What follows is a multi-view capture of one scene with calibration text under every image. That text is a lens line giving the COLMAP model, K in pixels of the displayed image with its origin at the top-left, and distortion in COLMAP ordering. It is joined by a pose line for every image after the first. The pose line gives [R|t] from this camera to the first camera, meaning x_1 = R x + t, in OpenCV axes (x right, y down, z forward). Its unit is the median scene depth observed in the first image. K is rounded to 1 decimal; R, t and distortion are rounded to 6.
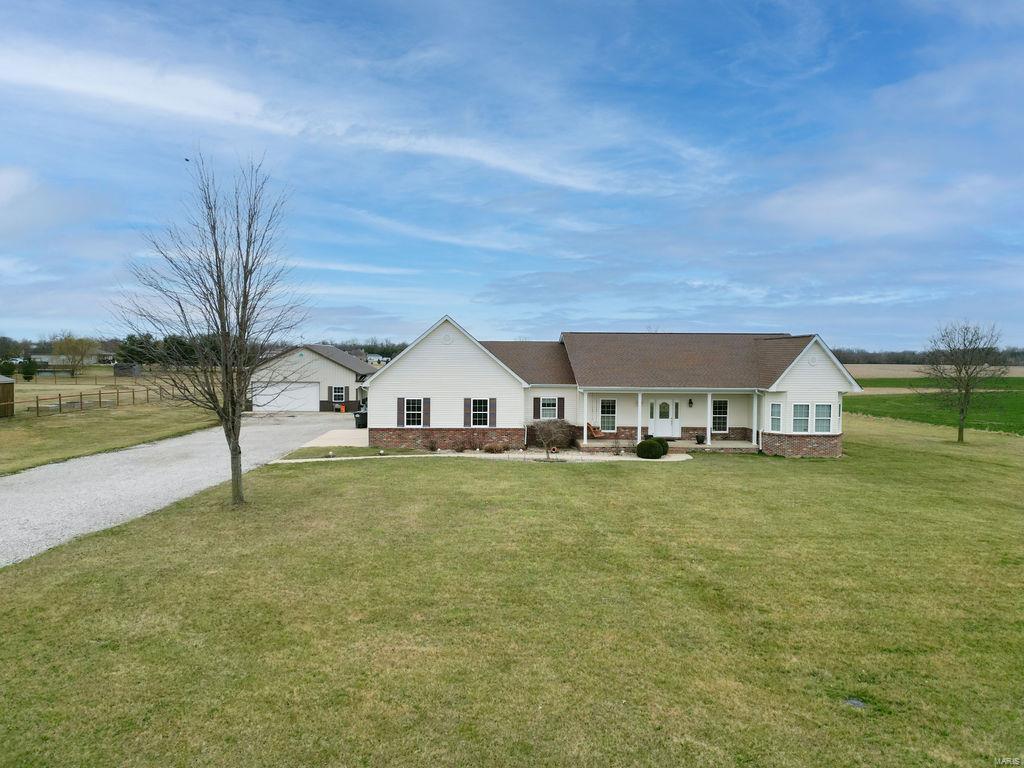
lens RADIAL K [[712.8, 0, 512.6], [0, 712.8, 388.5], [0, 0, 1]] dist [0.094490, -0.095331]
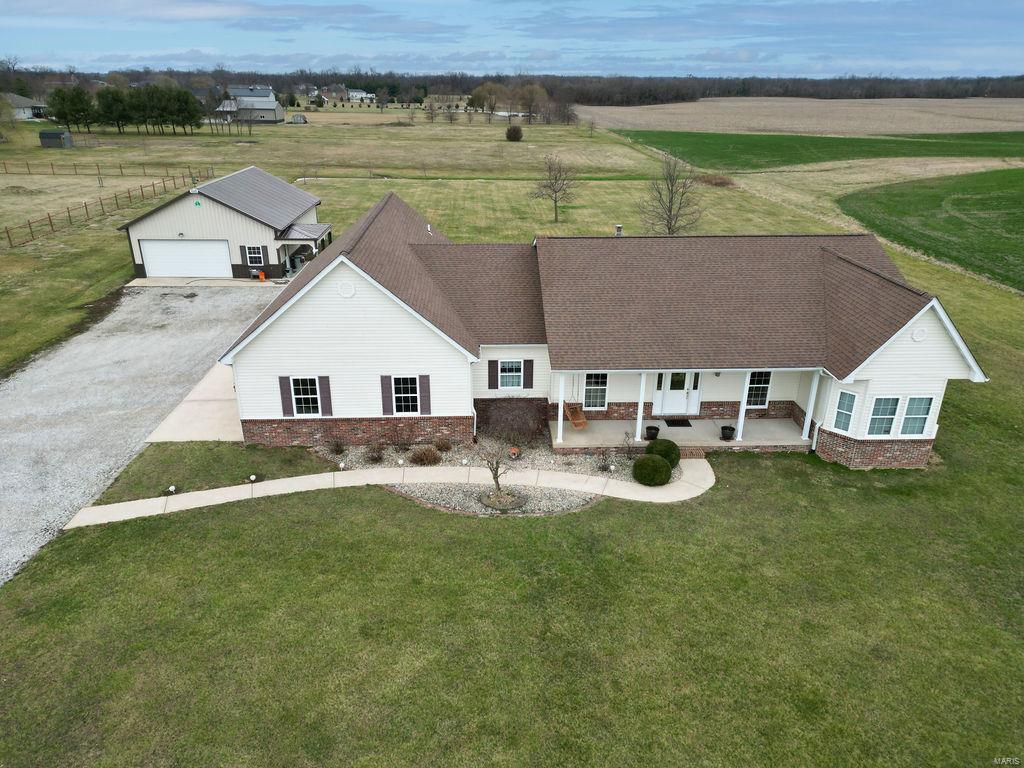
lens RADIAL K [[712.8, 0, 512.6], [0, 712.8, 388.5], [0, 0, 1]] dist [0.094490, -0.095331]
pose [[0.999992, 0.003917, -0.000920, 0.055207], [-0.003354, 0.937801, 0.347158, -0.204622], [0.002223, -0.347152, 0.937806, 0.361987]]
